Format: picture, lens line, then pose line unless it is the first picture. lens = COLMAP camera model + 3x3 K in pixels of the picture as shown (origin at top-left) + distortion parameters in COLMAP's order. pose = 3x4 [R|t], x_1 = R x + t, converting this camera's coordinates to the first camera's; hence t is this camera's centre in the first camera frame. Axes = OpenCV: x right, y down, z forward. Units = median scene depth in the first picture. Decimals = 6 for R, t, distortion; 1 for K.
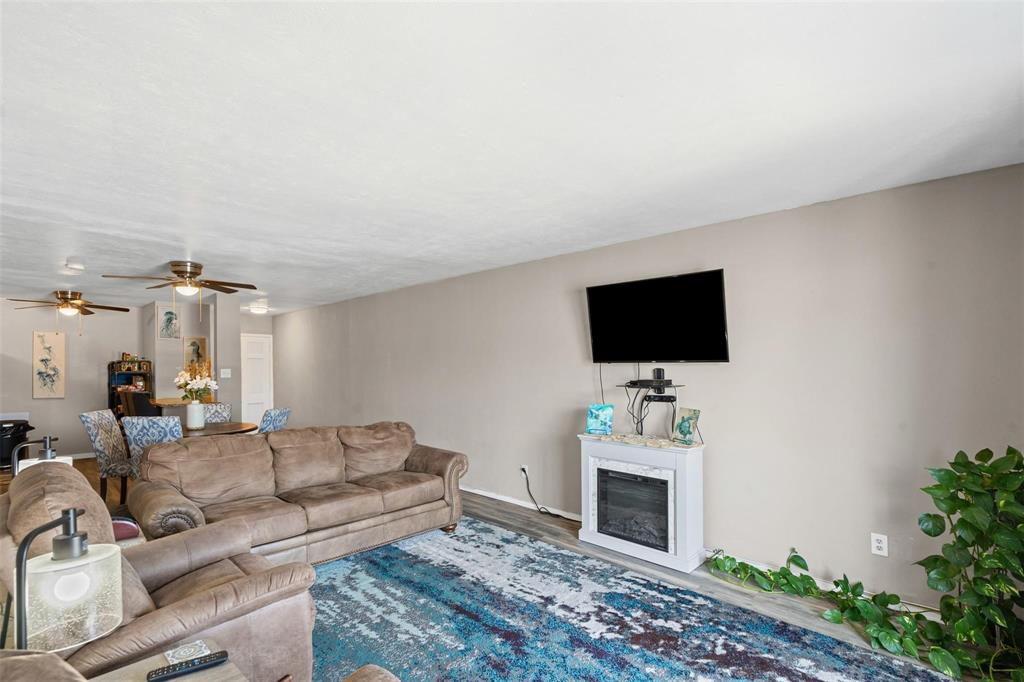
lens RADIAL K [[474.2, 0, 505.2], [0, 474.2, 369.6], [0, 0, 1]] dist [0.000914, 0.000286]
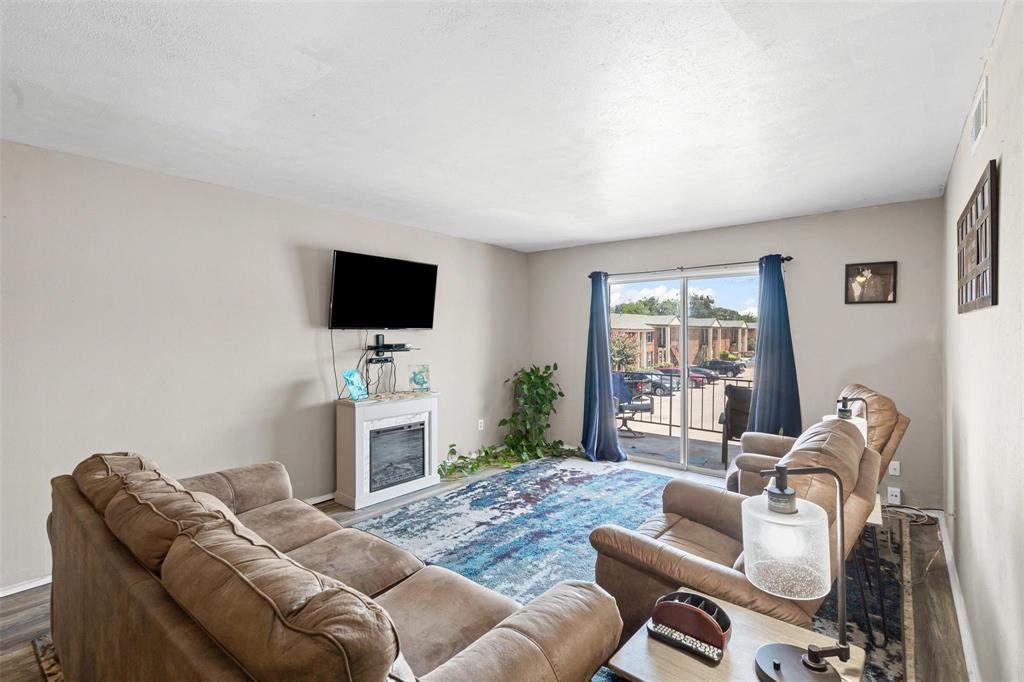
lens RADIAL K [[477.2, 0, 501.6], [0, 477.2, 340.2], [0, 0, 1]] dist [-0.000356, 0.000203]
pose [[-0.075092, -0.014673, 0.997069, -1.118966], [0.007694, 0.999853, 0.015294, -0.004420], [-0.997147, 0.008820, -0.074968, 1.029531]]
